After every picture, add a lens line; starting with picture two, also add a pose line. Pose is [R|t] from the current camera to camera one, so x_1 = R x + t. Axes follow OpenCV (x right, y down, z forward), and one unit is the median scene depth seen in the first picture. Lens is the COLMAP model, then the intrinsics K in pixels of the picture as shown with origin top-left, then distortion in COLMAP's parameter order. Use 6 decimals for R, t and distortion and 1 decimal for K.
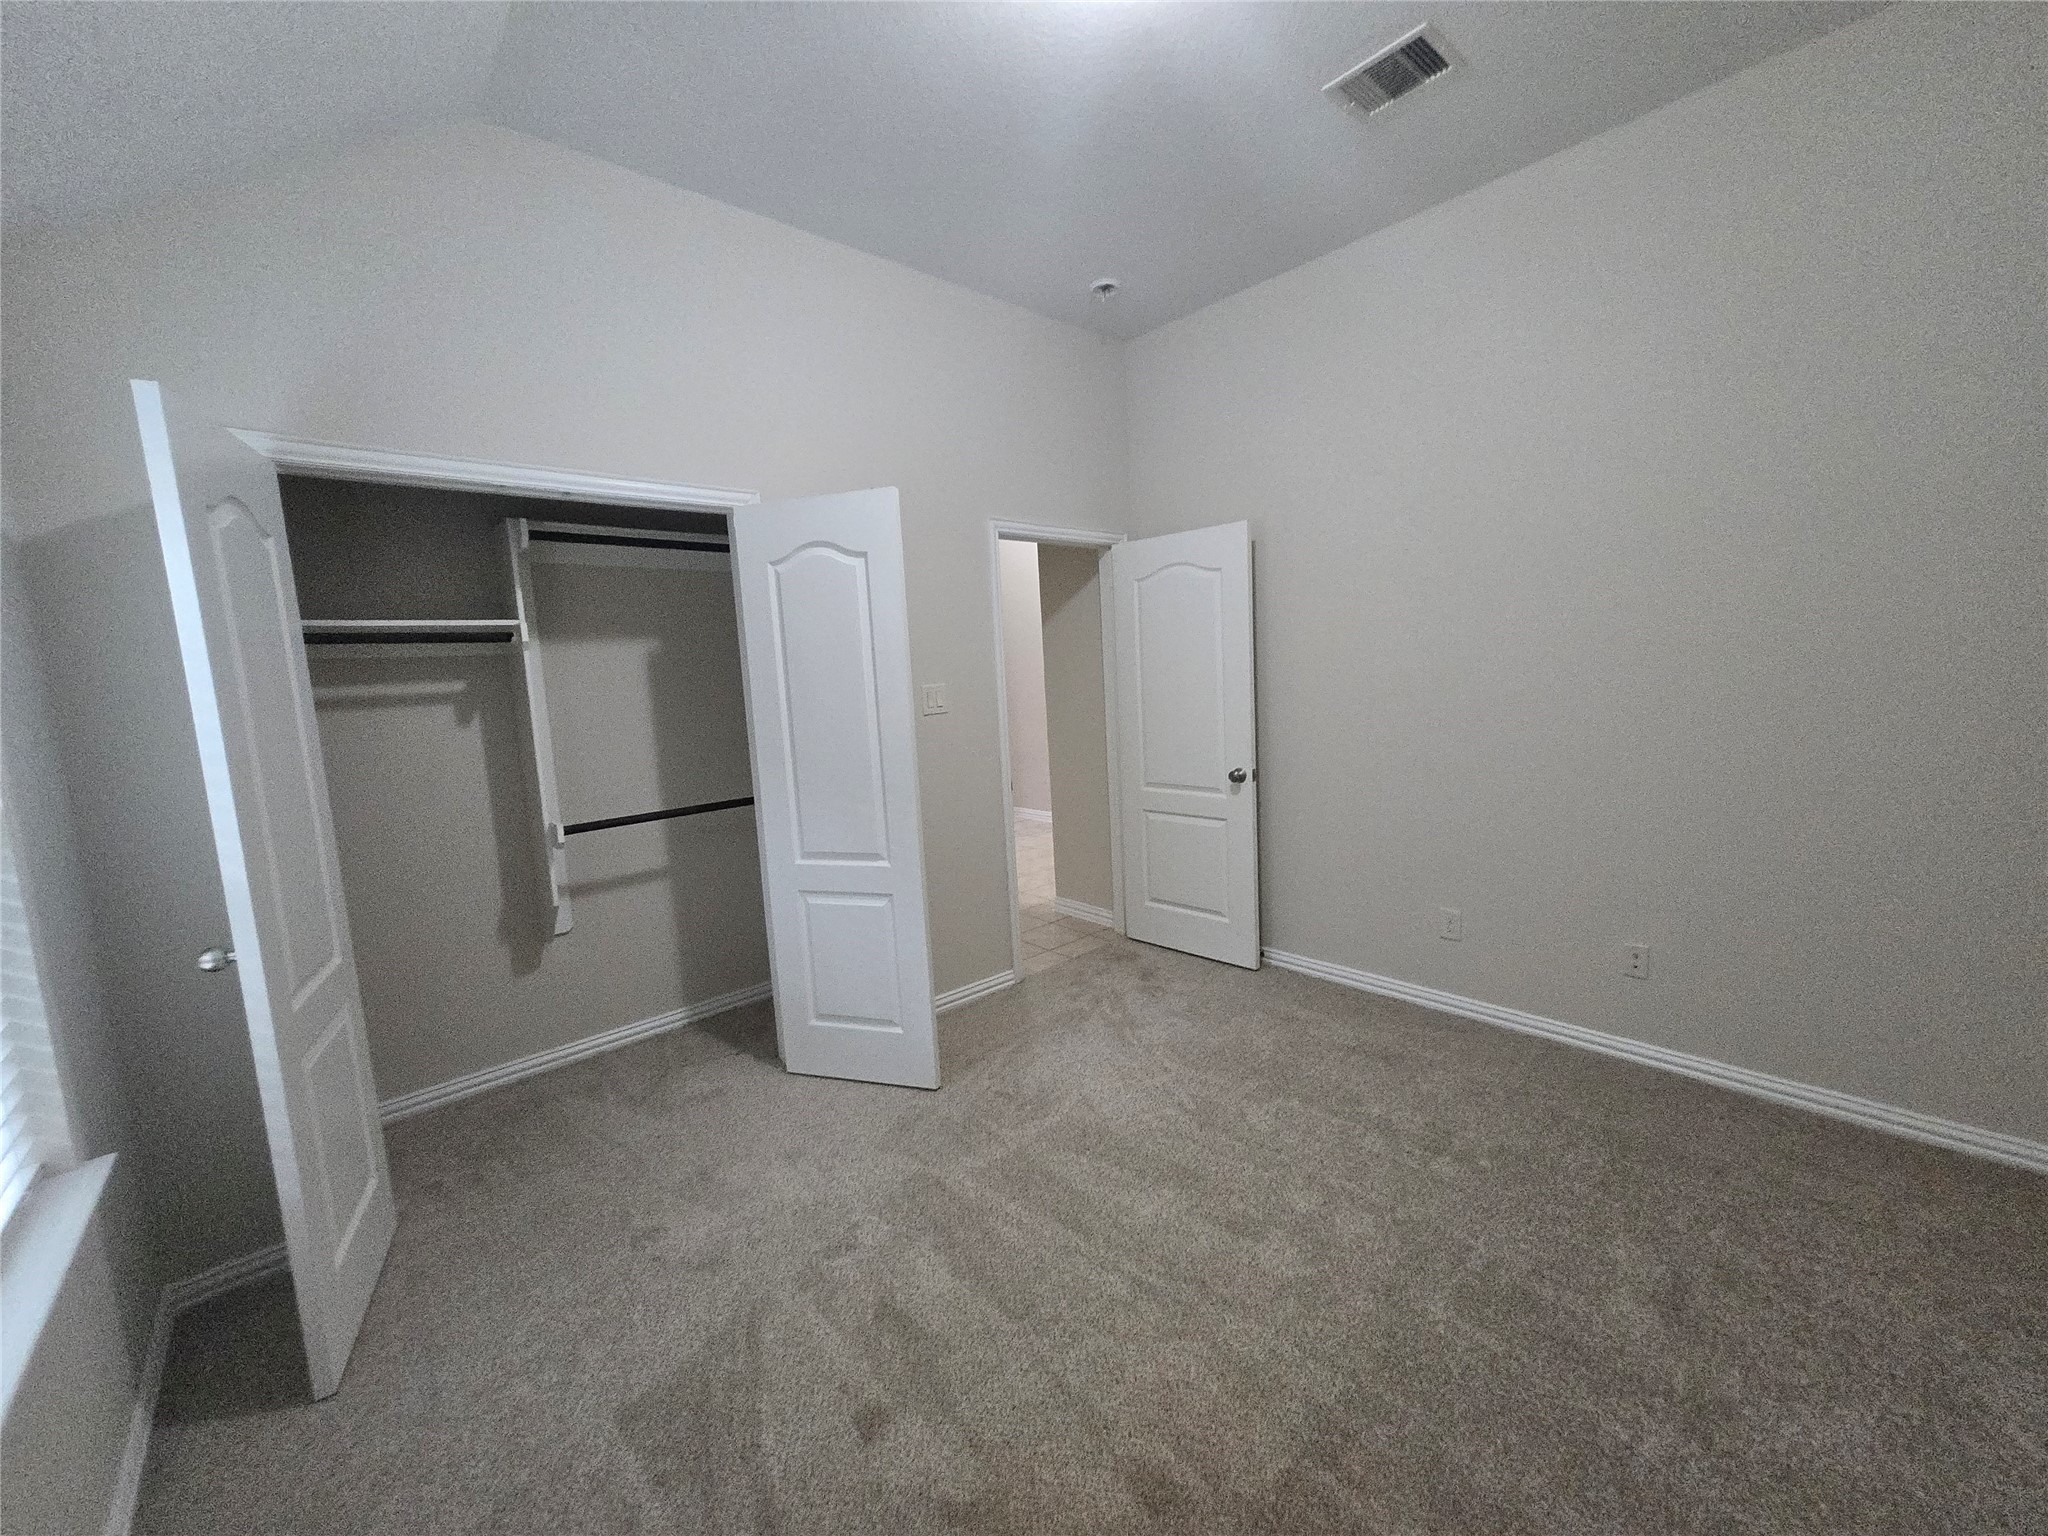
lens RADIAL K [[802.8, 0, 1035.9], [0, 802.8, 758.1], [0, 0, 1]] dist [0.005806, 0.000150]
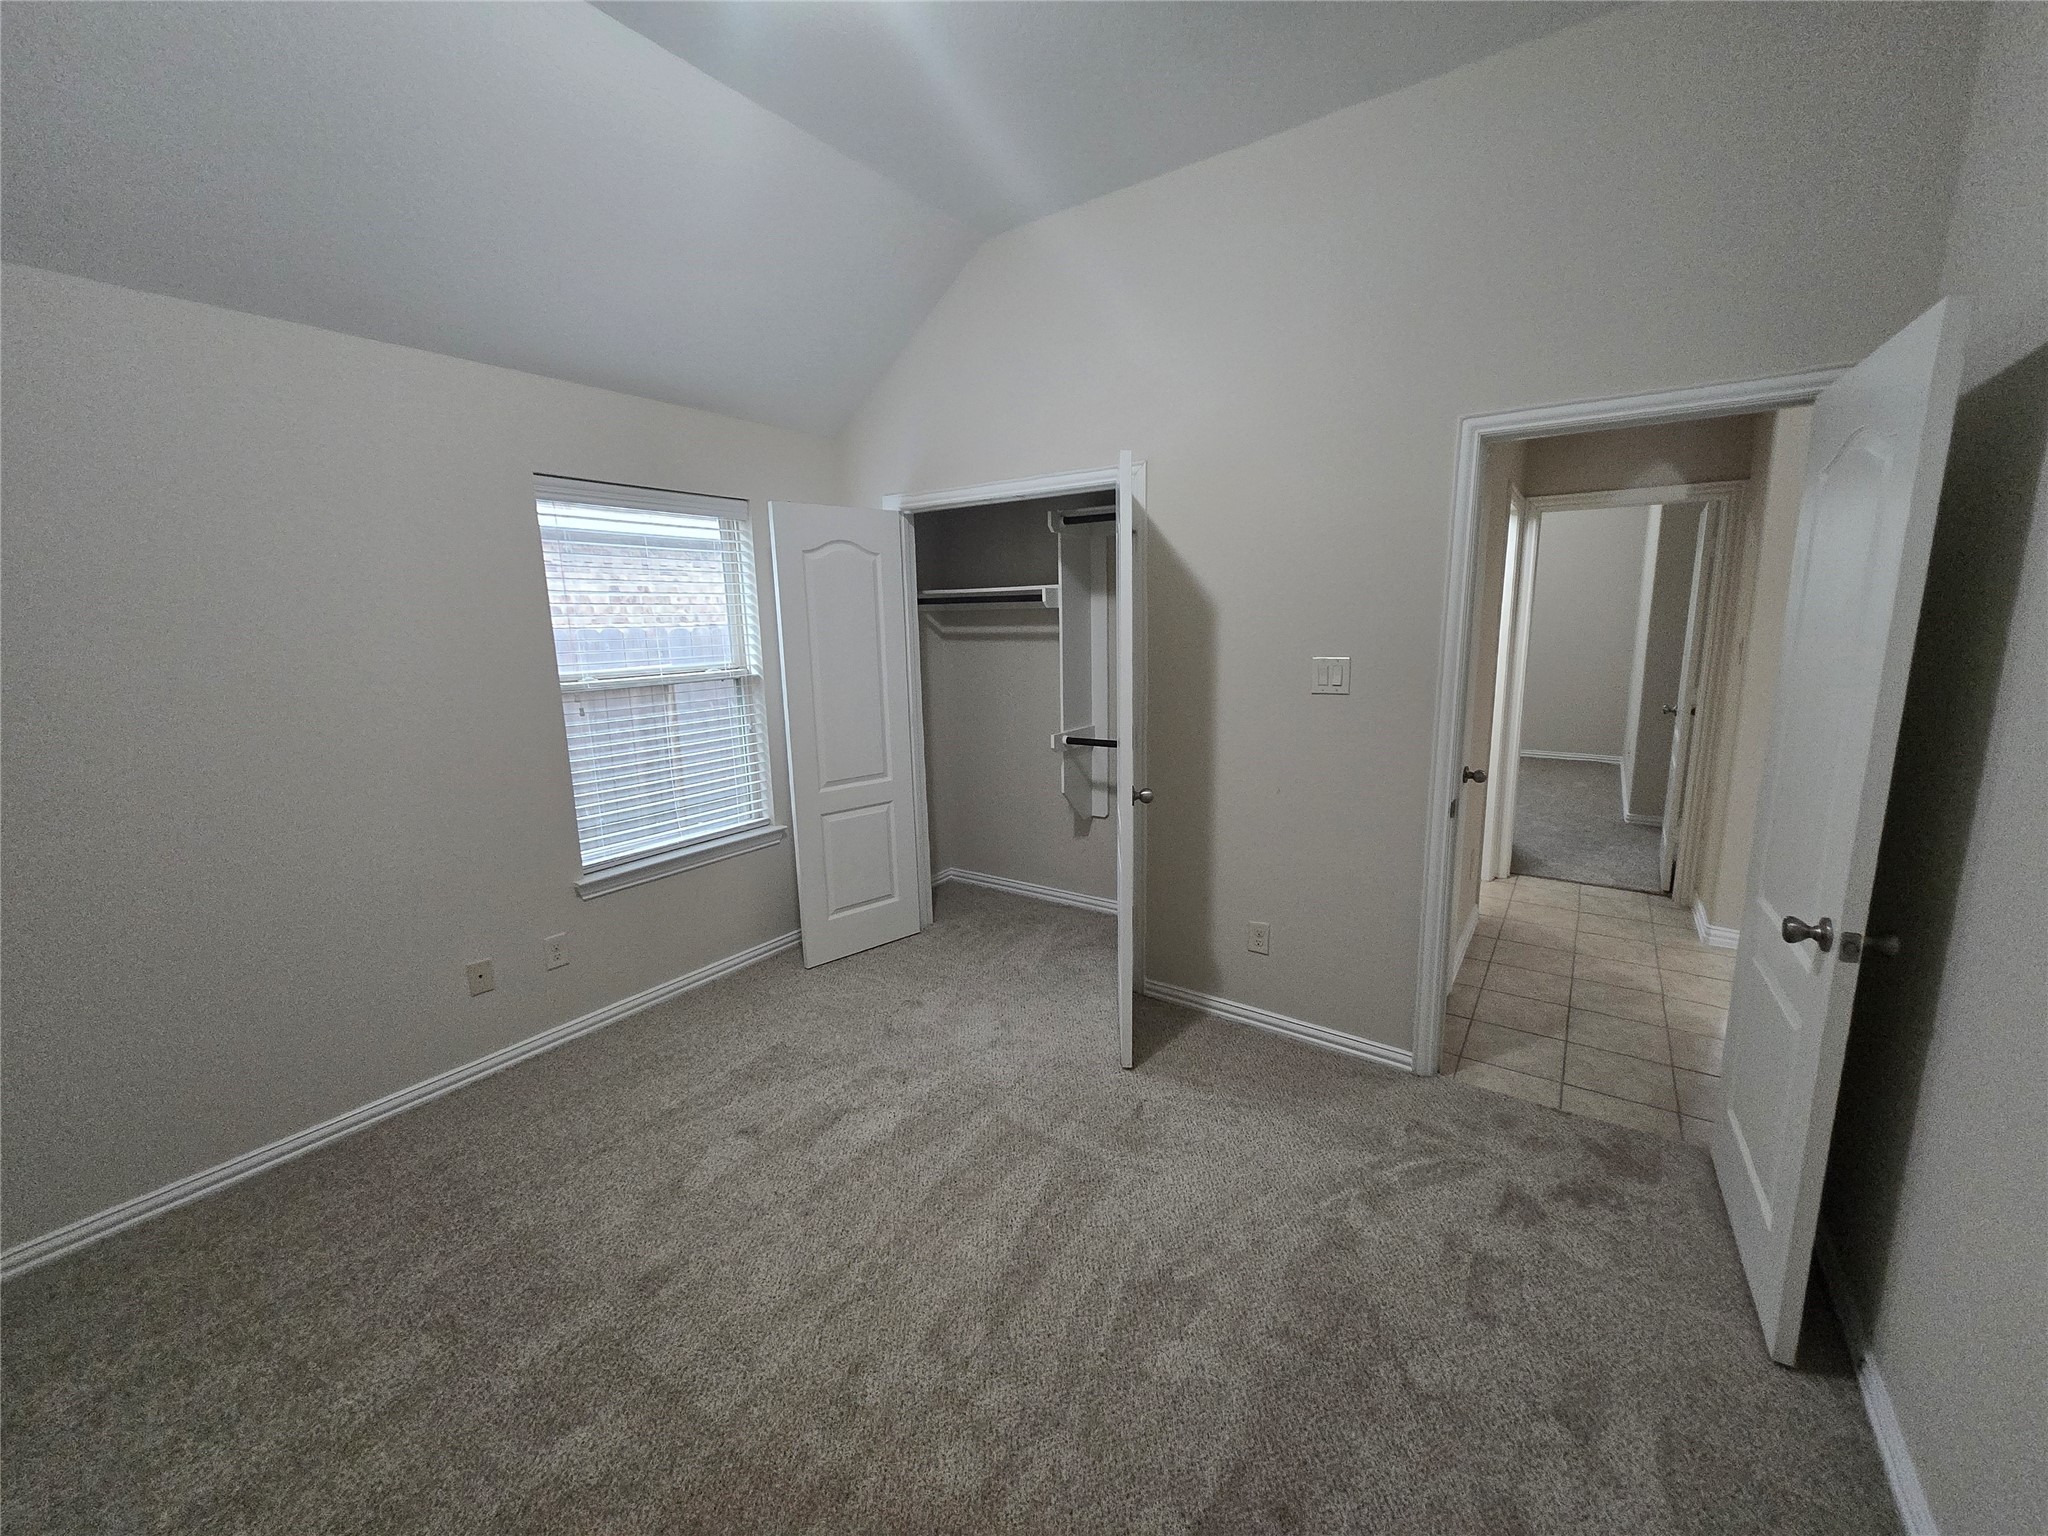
lens RADIAL K [[810.9, 0, 1057.0], [0, 810.9, 764.8], [0, 0, 1]] dist [0.011326, 0.000070]
pose [[0.229411, 0.218769, -0.948425, 0.753104], [-0.105500, 0.974261, 0.199210, -0.148568], [0.967595, 0.054358, 0.246586, 0.672627]]
